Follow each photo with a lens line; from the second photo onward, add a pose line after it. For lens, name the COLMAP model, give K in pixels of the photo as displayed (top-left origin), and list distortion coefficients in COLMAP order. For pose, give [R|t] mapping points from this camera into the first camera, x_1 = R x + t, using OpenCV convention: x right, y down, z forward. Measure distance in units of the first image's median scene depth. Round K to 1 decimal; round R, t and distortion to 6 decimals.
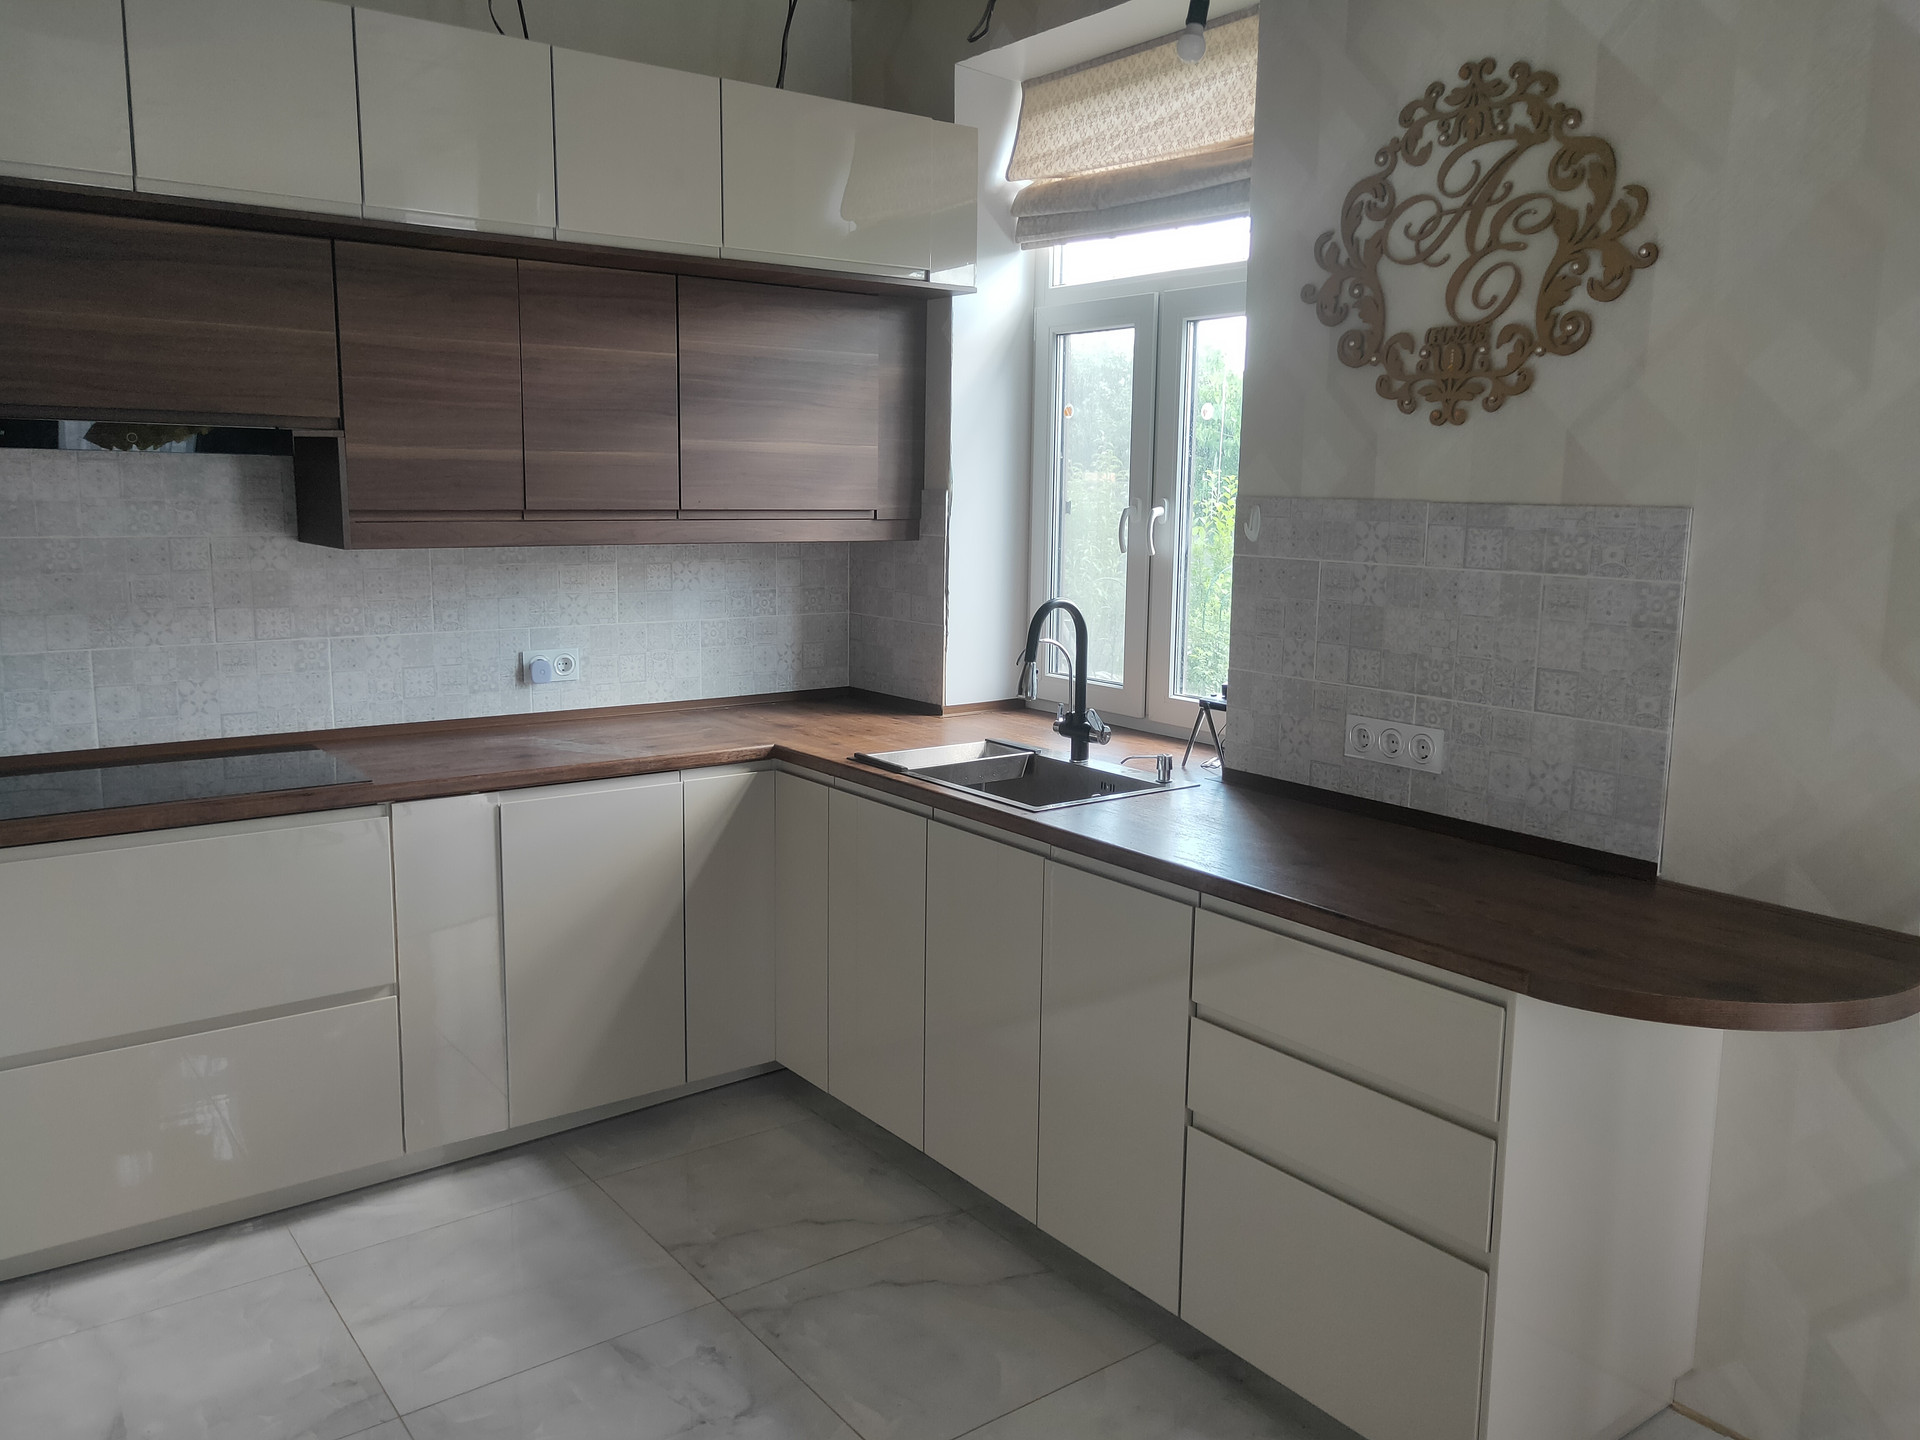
lens RADIAL K [[1470.0, 0, 942.7], [0, 1470.0, 716.5], [0, 0, 1]] dist [0.030474, -0.018582]
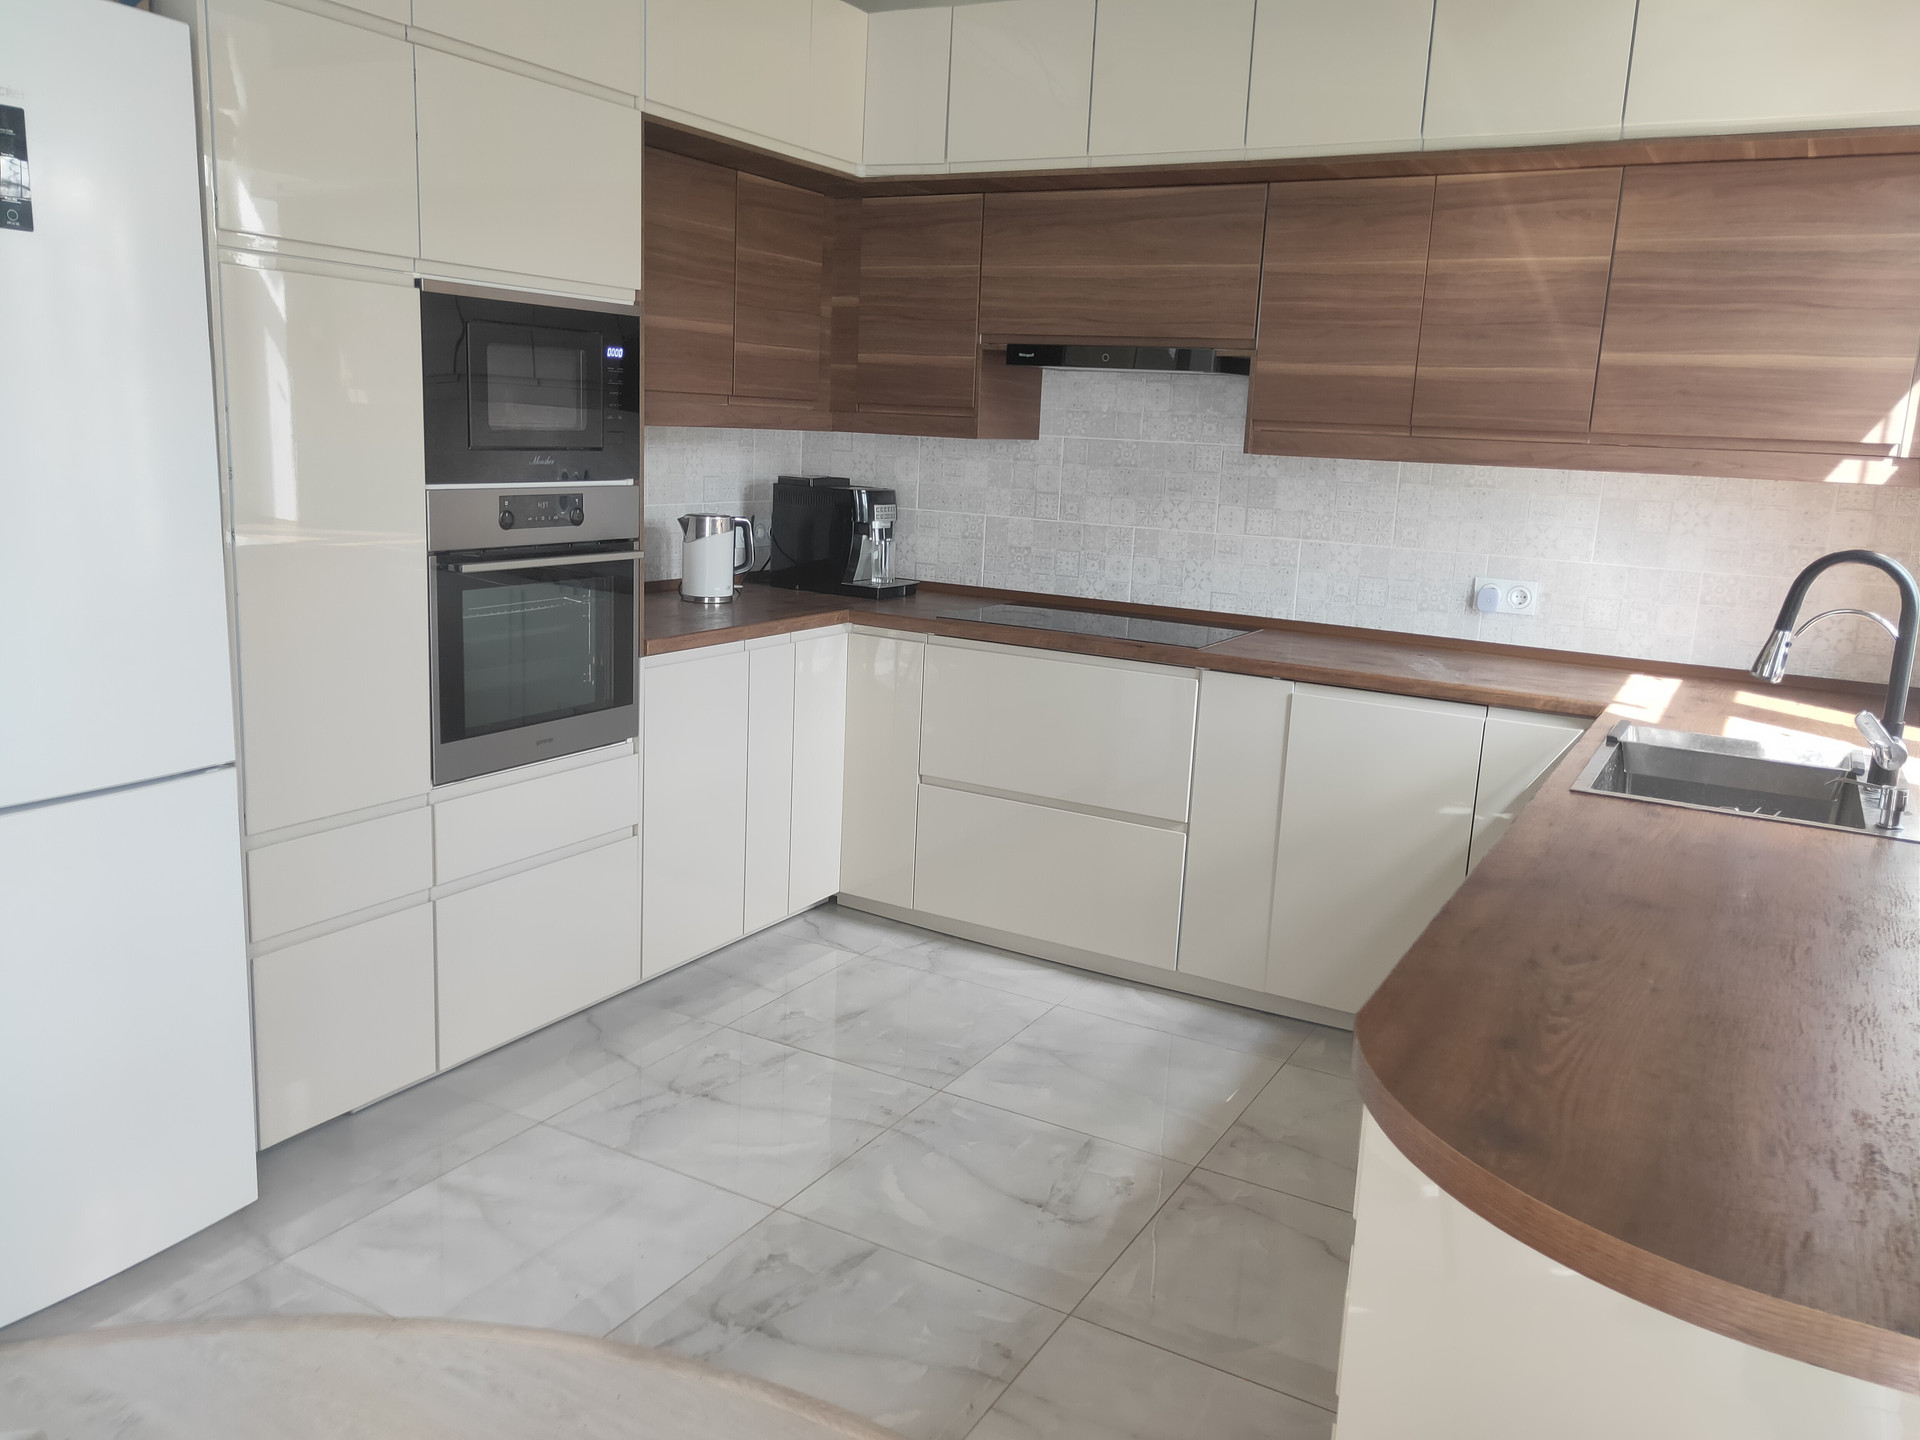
lens RADIAL K [[1470.0, 0, 968.1], [0, 1470.0, 721.4], [0, 0, 1]] dist [0.030474, -0.018582]
pose [[0.405588, 0.187720, -0.894572, 0.636410], [-0.185413, 0.975234, 0.120582, -0.007369], [0.895053, 0.116958, 0.430349, 0.359595]]
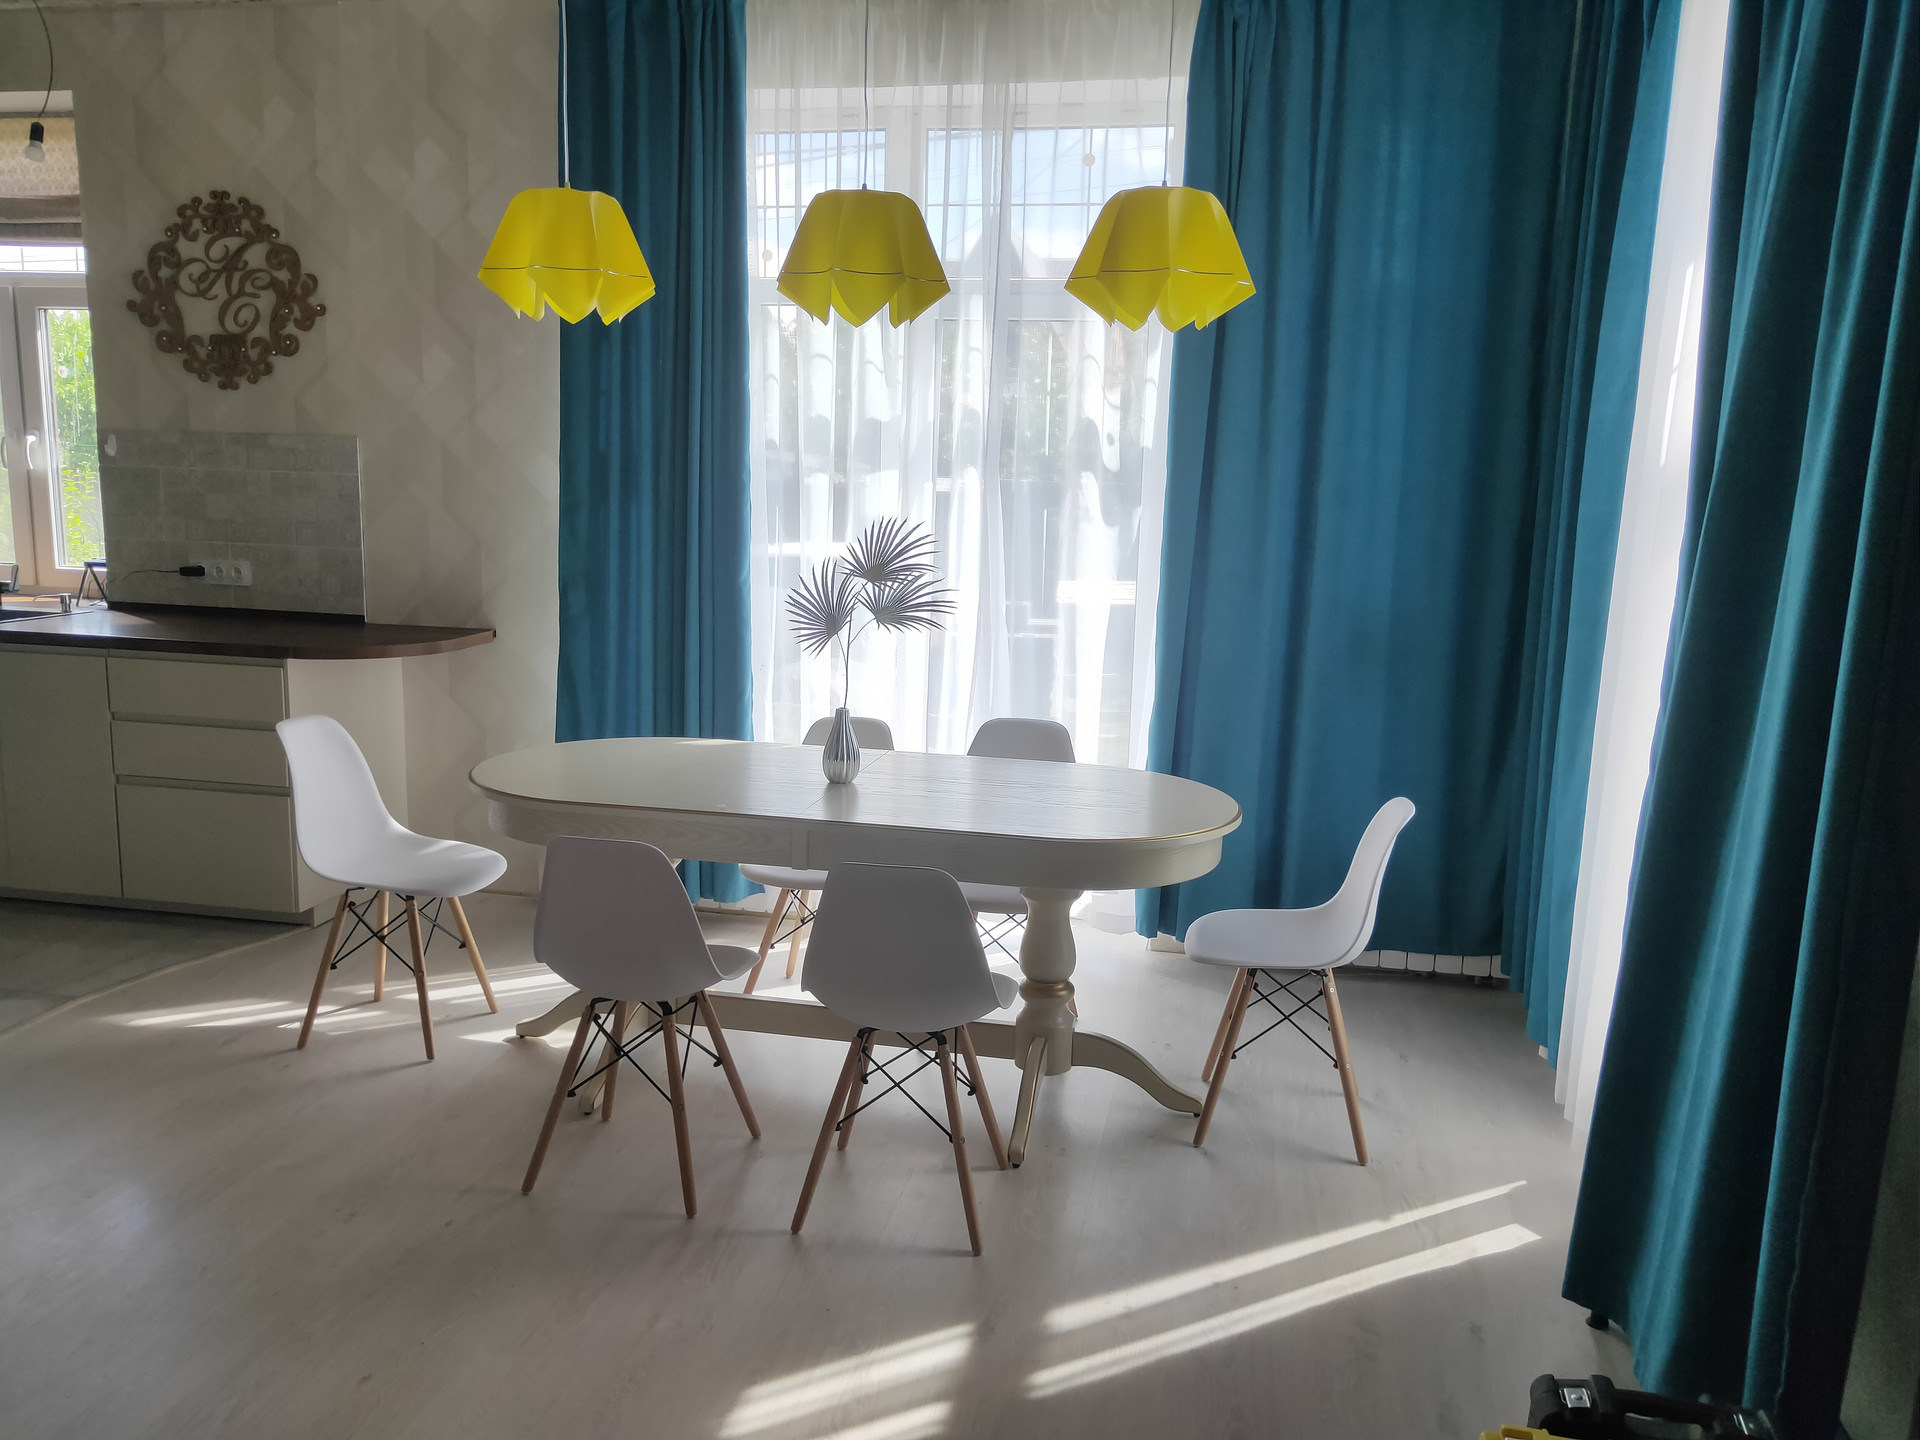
lens RADIAL K [[1470.0, 0, 966.7], [0, 1470.0, 724.8], [0, 0, 1]] dist [0.030474, -0.018582]
pose [[0.734463, -0.108218, 0.669965, -0.236145], [0.088692, 0.994043, 0.063335, 0.163658], [-0.672828, 0.012903, 0.739686, -0.879752]]
